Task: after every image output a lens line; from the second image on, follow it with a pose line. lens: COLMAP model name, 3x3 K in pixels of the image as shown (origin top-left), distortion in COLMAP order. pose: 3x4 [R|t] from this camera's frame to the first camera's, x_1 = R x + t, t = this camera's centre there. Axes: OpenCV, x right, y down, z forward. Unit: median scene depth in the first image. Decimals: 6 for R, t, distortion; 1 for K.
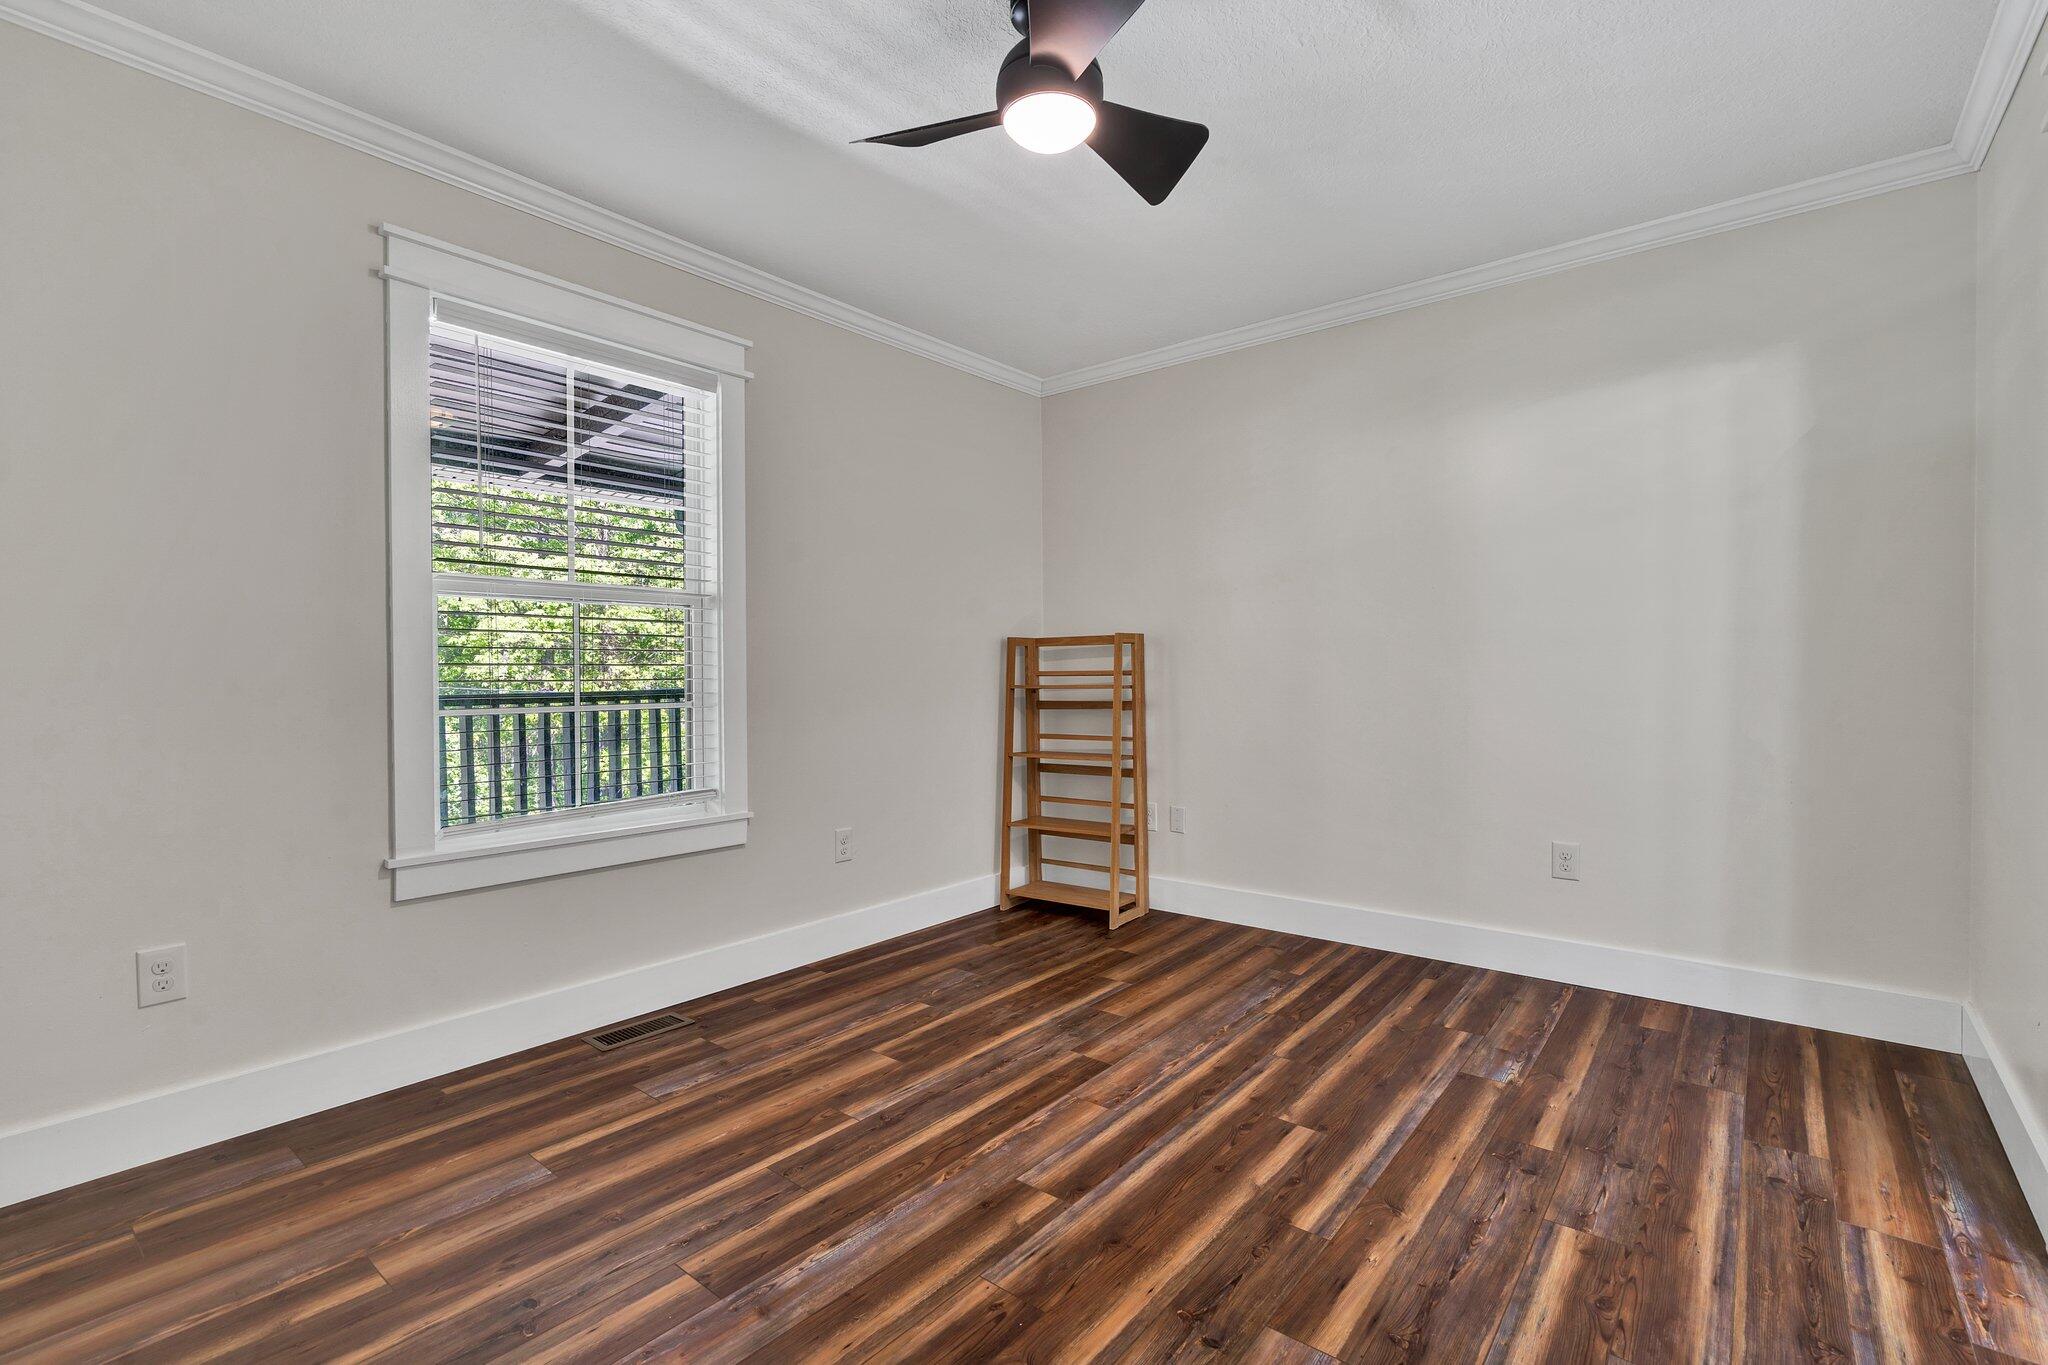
lens RADIAL K [[944.8, 0, 1021.1], [0, 944.8, 684.9], [0, 0, 1]] dist [-0.003644, 0.004320]
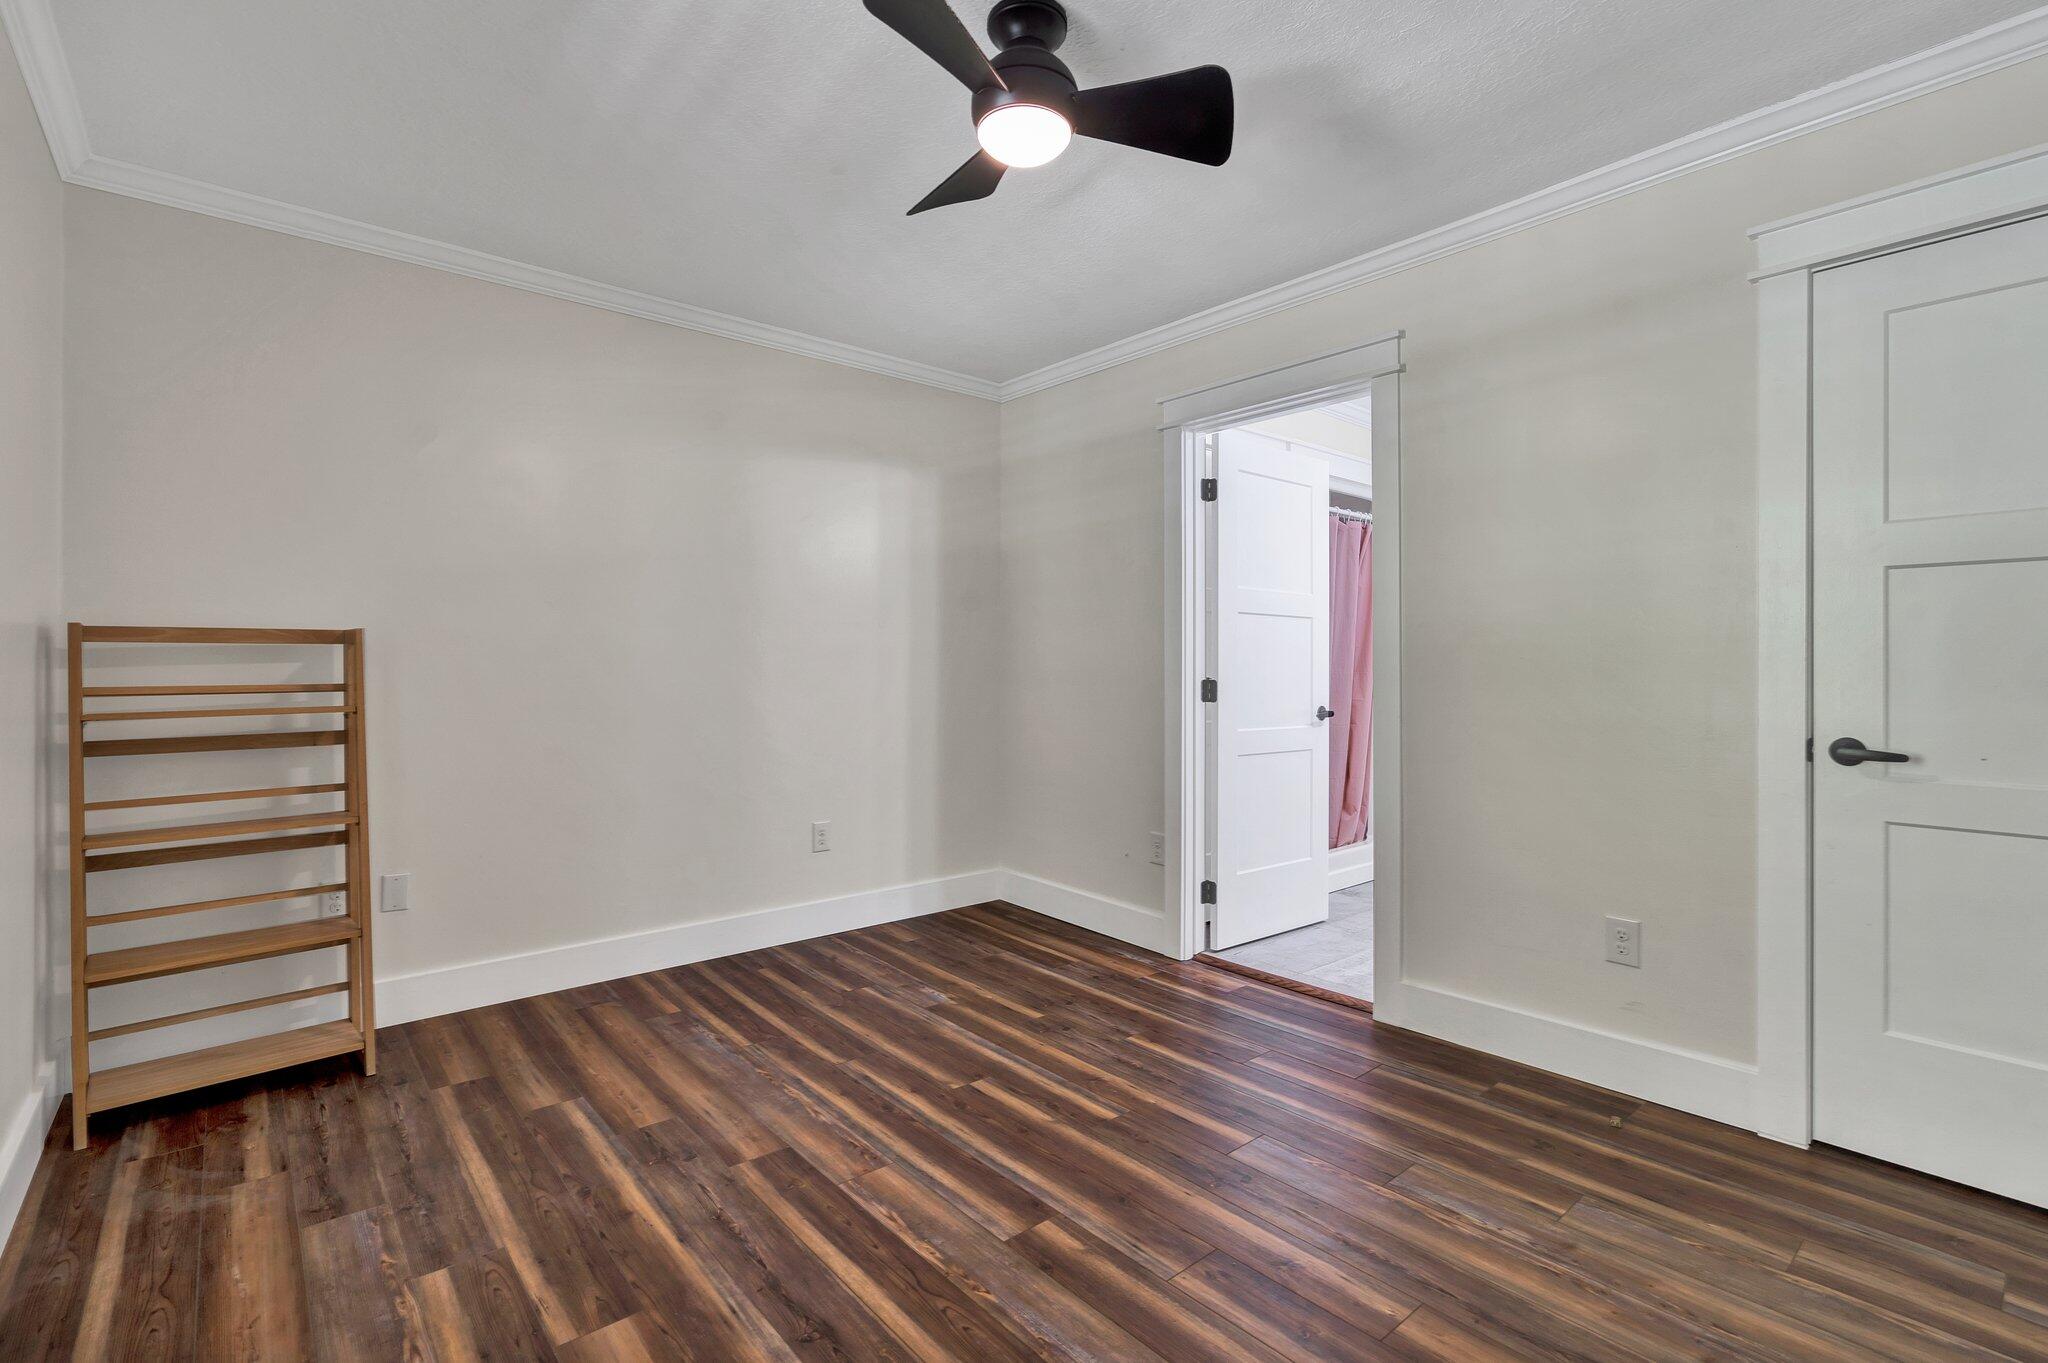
lens RADIAL K [[944.8, 0, 1021.1], [0, 944.8, 683.9], [0, 0, 1]] dist [-0.003644, 0.004320]
pose [[0.169970, -0.009673, 0.985402, -0.669764], [0.015903, 0.999849, 0.007072, -0.018725], [-0.985321, 0.014469, 0.170098, 0.607847]]
